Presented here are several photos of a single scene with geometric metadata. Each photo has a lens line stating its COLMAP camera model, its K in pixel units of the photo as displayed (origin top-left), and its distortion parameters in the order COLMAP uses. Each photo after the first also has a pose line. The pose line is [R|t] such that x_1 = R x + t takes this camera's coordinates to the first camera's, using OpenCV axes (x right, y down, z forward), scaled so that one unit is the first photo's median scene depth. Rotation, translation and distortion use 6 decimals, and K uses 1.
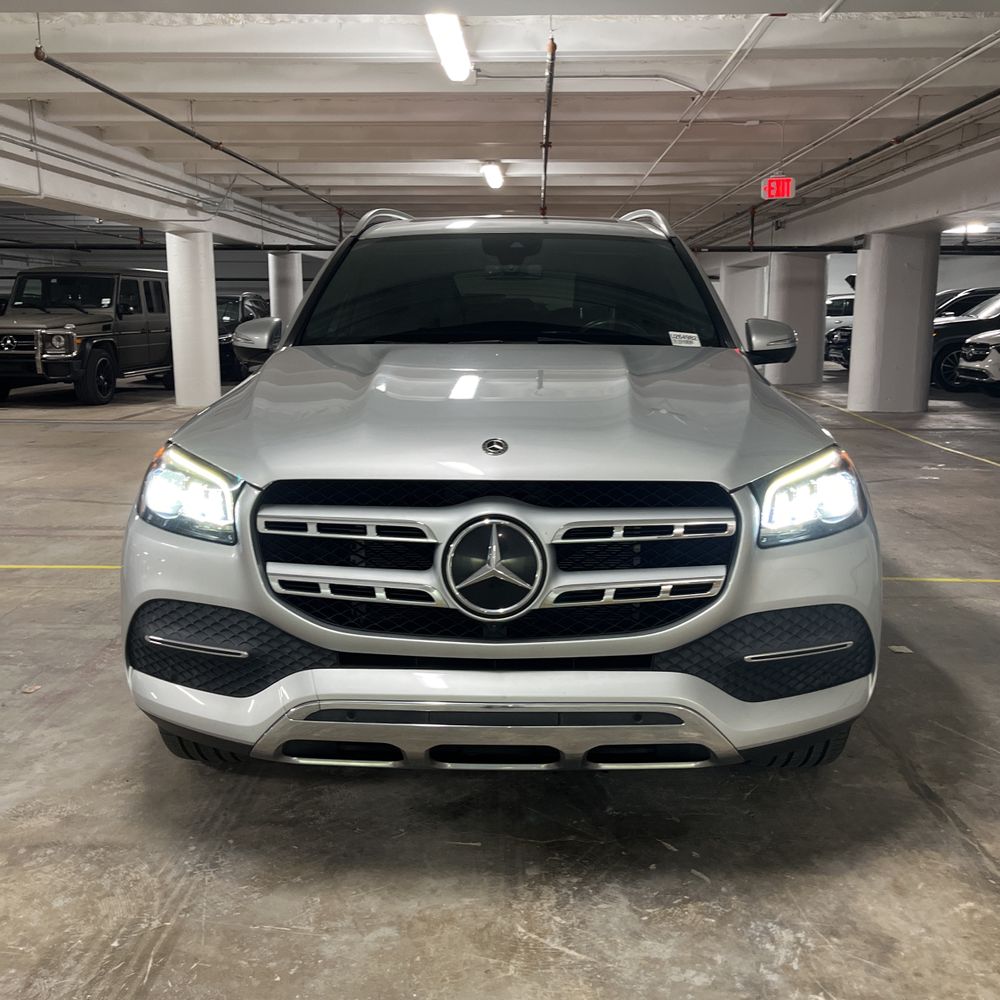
lens RADIAL K [[1015.8, 0, 513.3], [0, 1015.8, 496.6], [0, 0, 1]] dist [0.023557, 0.000000]
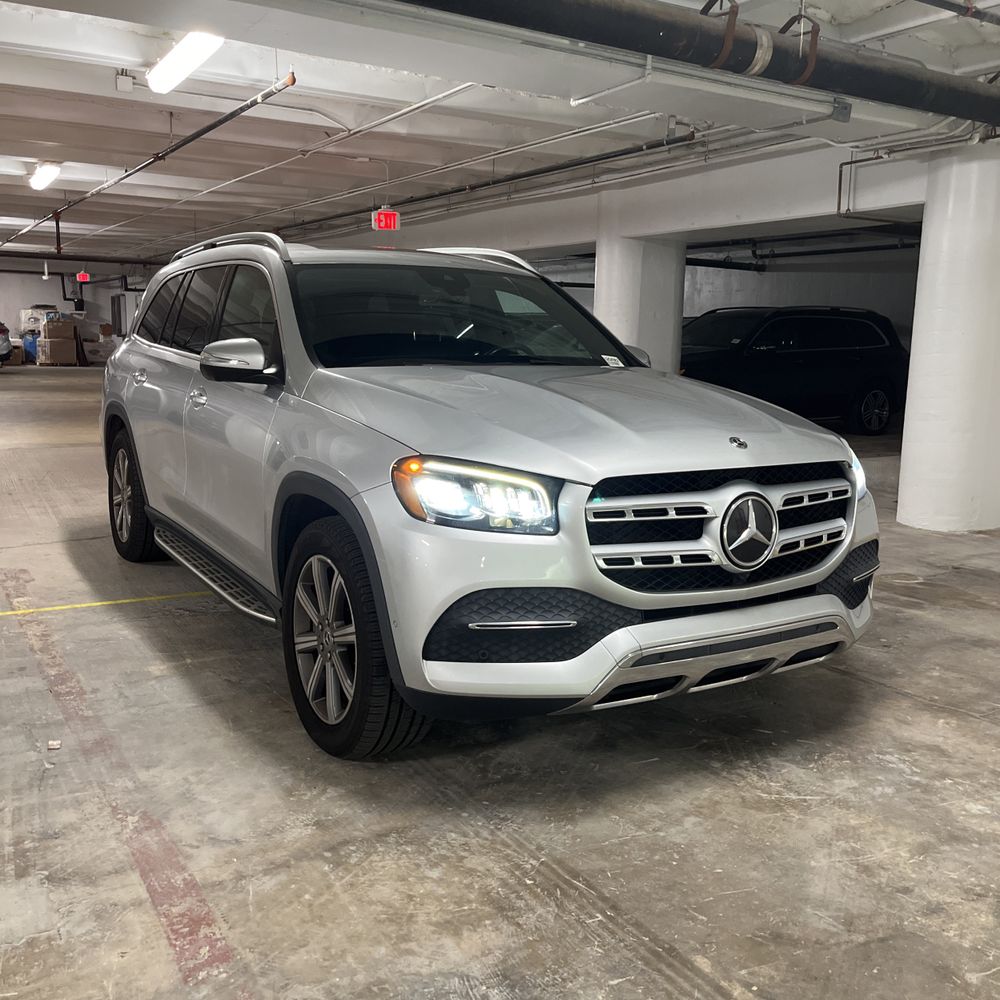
lens RADIAL K [[1015.8, 0, 512.9], [0, 1015.8, 496.7], [0, 0, 1]] dist [0.023557, 0.000000]
pose [[0.841225, -0.070995, 0.536005, -0.682933], [0.078200, 0.996894, 0.009310, -0.009337], [-0.535001, 0.034083, 0.844164, 0.008646]]
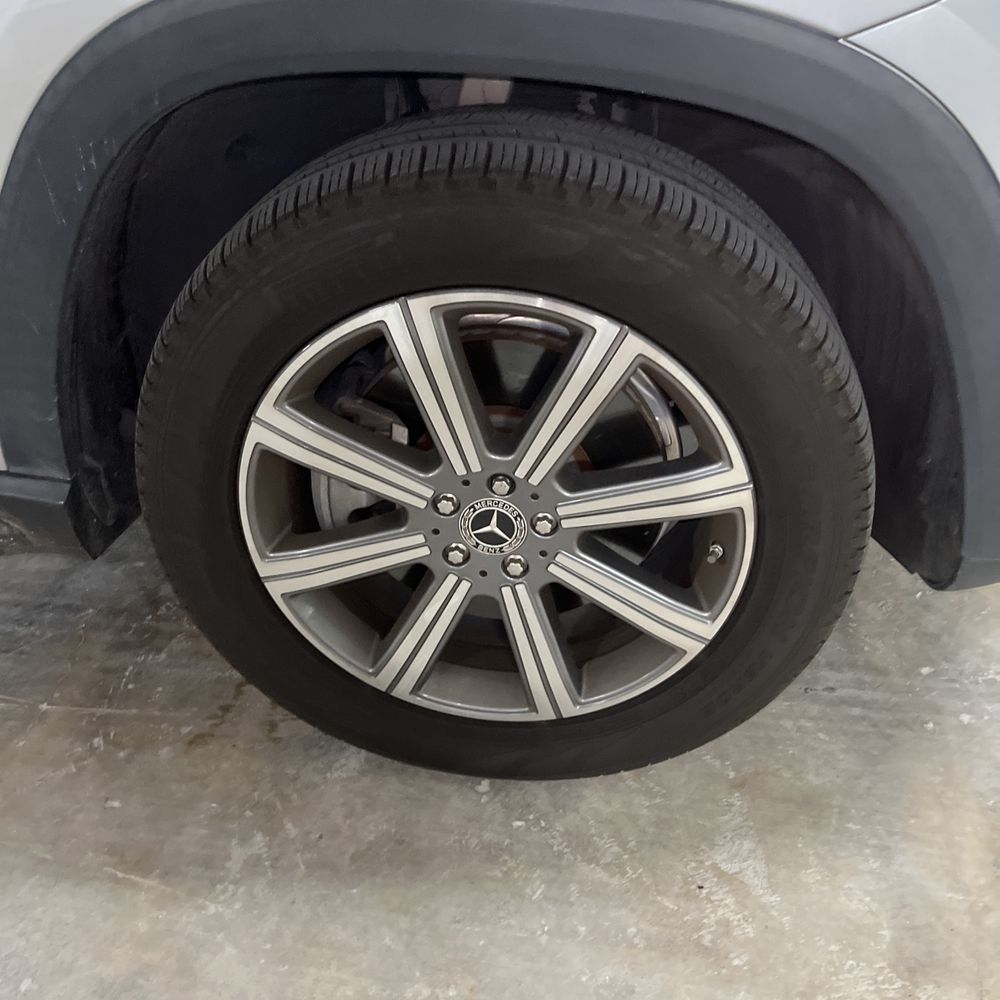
lens RADIAL K [[1015.8, 0, 500.6], [0, 1015.8, 497.7], [0, 0, 1]] dist [0.023557, 0.000000]
pose [[0.089949, -0.565303, 0.819964, -0.573037], [0.151149, 0.821514, 0.549791, -0.066083], [-0.984410, 0.074484, 0.159339, 0.922006]]
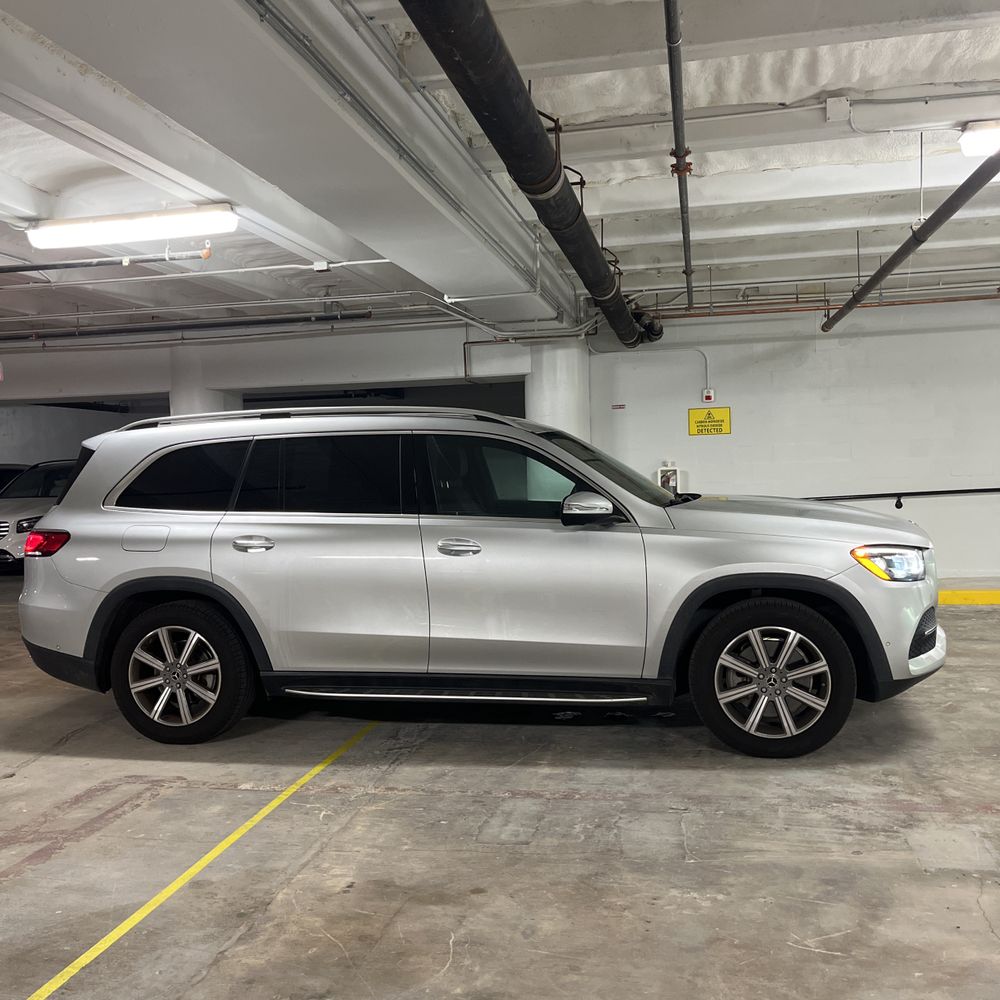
lens RADIAL K [[1015.8, 0, 495.0], [0, 1015.8, 500.8], [0, 0, 1]] dist [0.023557, 0.000000]
pose [[0.171517, -0.051342, 0.983842, -1.873512], [0.209806, 0.977636, 0.014442, -0.249620], [-0.962582, 0.203939, 0.178453, 1.051967]]
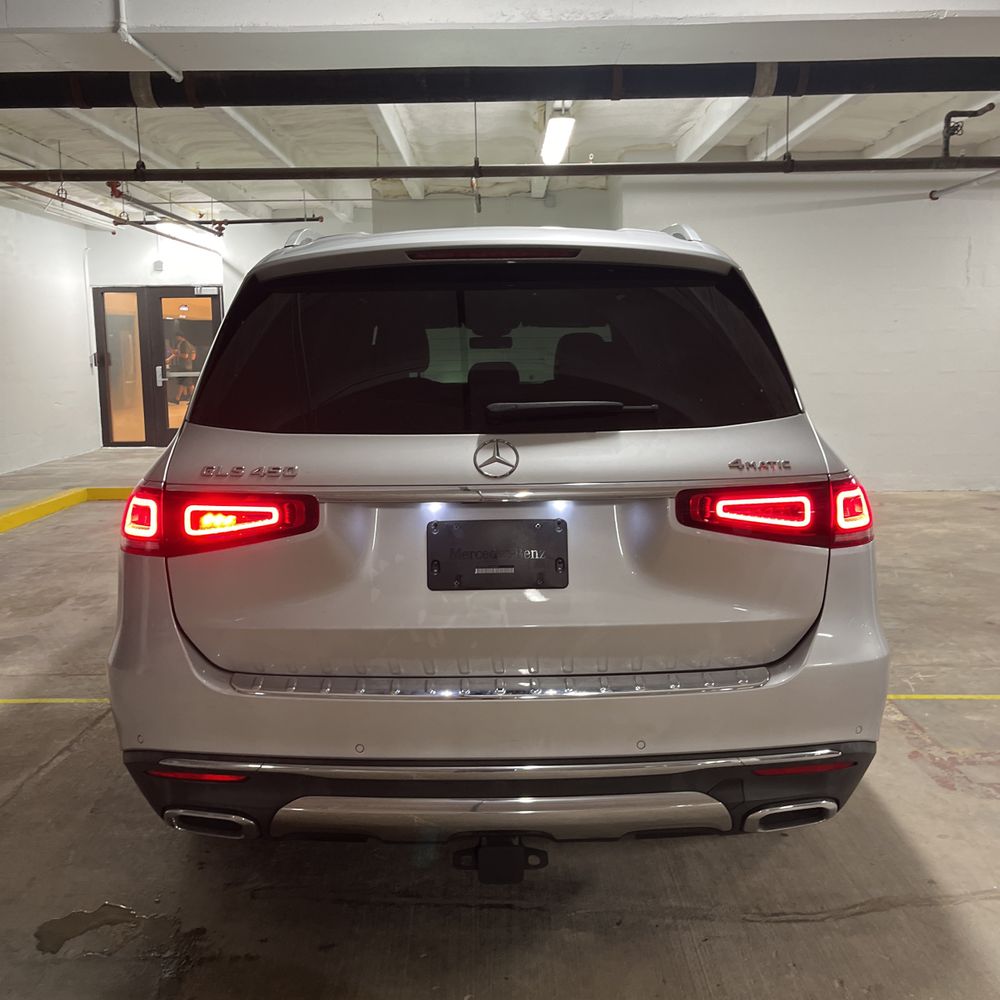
lens RADIAL K [[1015.8, 0, 494.8], [0, 1015.8, 492.9], [0, 0, 1]] dist [0.023557, 0.000000]
pose [[-0.999708, 0.011204, -0.021432, 0.030958], [0.003808, 0.948079, 0.318013, -0.559856], [0.023882, 0.317838, -0.947844, 2.847864]]
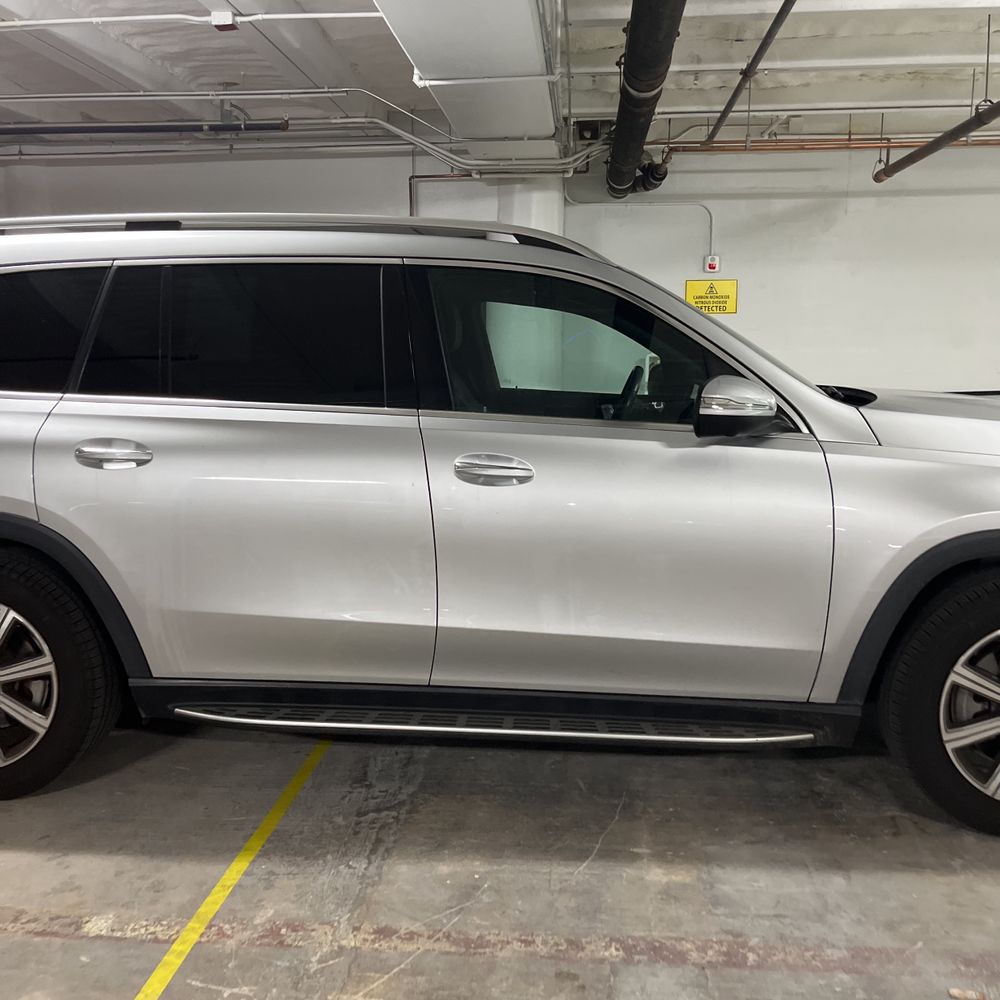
lens RADIAL K [[1015.8, 0, 494.7], [0, 1015.8, 496.2], [0, 0, 1]] dist [0.023557, 0.000000]
pose [[0.065014, -0.149994, 0.986547, -1.188009], [0.180559, 0.974088, 0.136200, -0.265673], [-0.981413, 0.169275, 0.090412, 1.333894]]
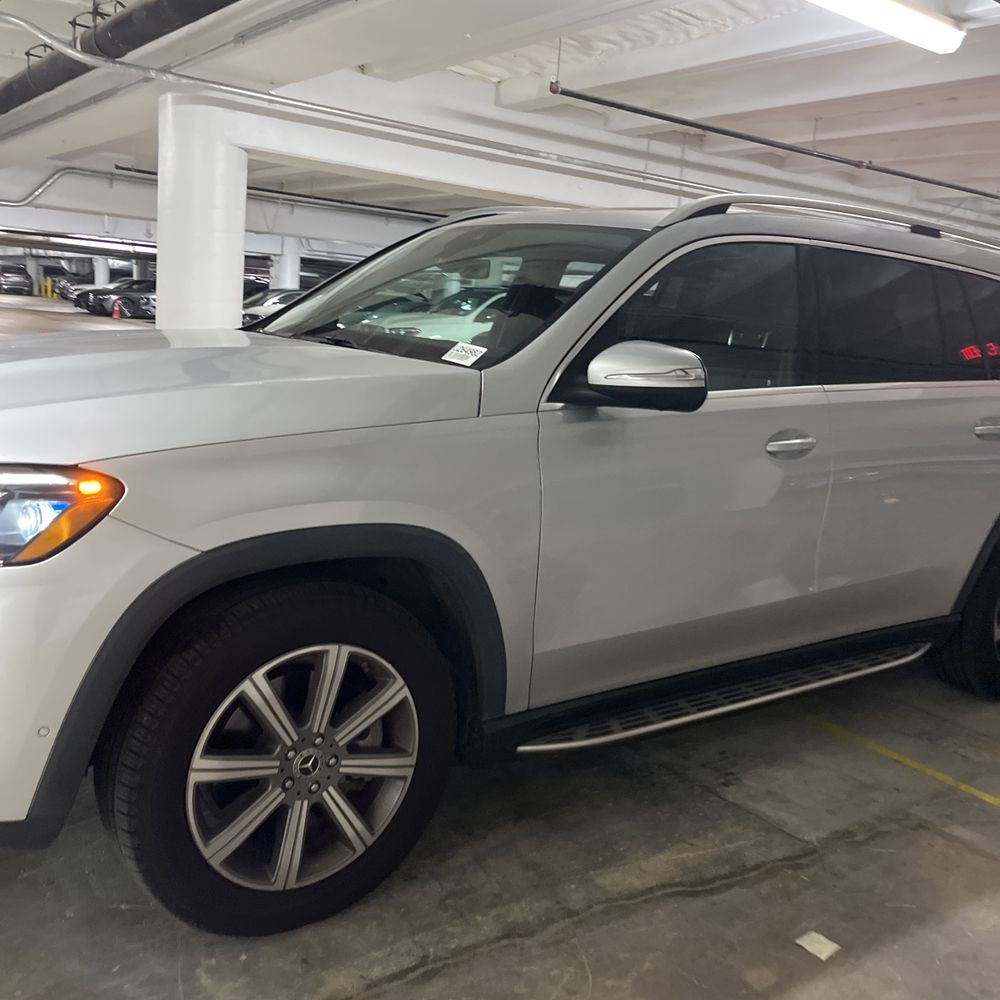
lens RADIAL K [[1015.8, 0, 495.4], [0, 1015.8, 497.0], [0, 0, 1]] dist [0.023557, 0.000000]
pose [[0.606800, 0.187327, -0.772465, 0.854296], [-0.218153, 0.973762, 0.064776, -0.115505], [0.764332, 0.129210, 0.631745, 0.611665]]
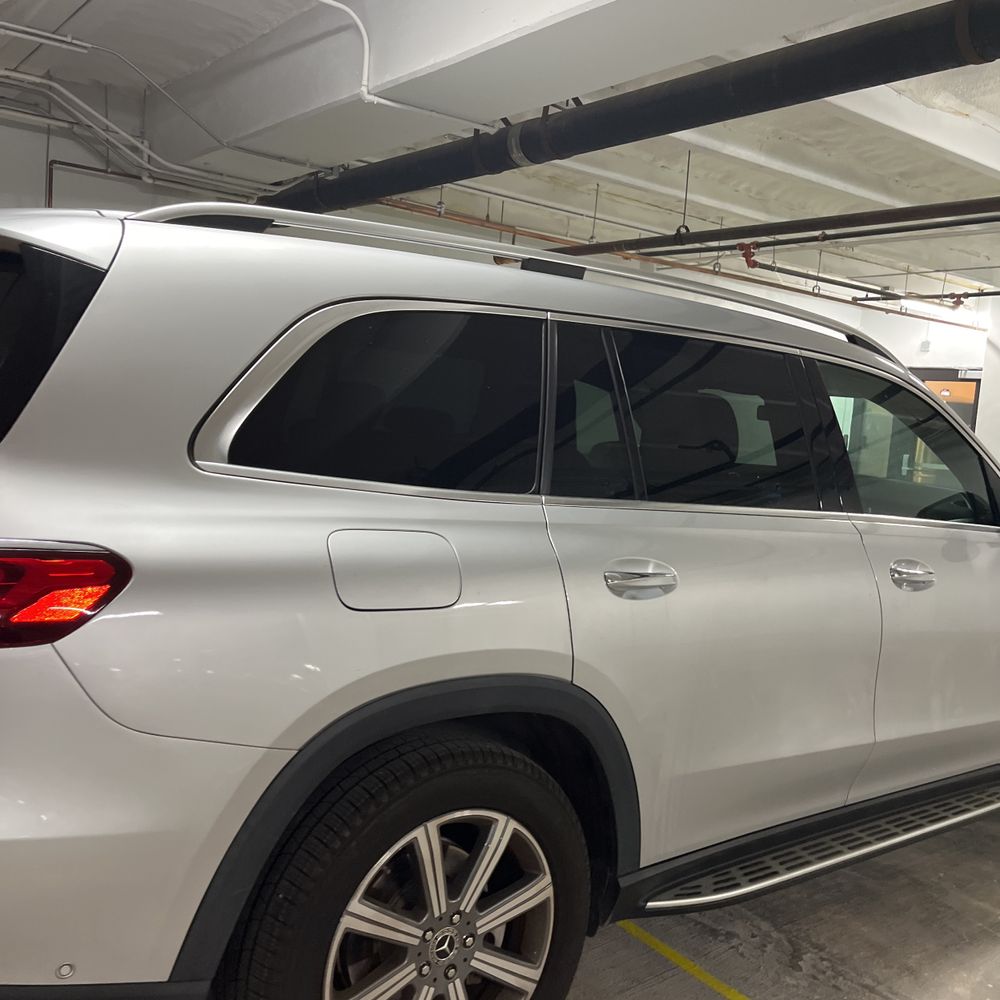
lens RADIAL K [[1015.8, 0, 495.5], [0, 1015.8, 495.9], [0, 0, 1]] dist [0.023557, 0.000000]
pose [[-0.622260, -0.122747, 0.773127, -0.752502], [0.059317, 0.977397, 0.202920, -0.442982], [-0.780560, 0.172129, -0.600914, 2.243249]]
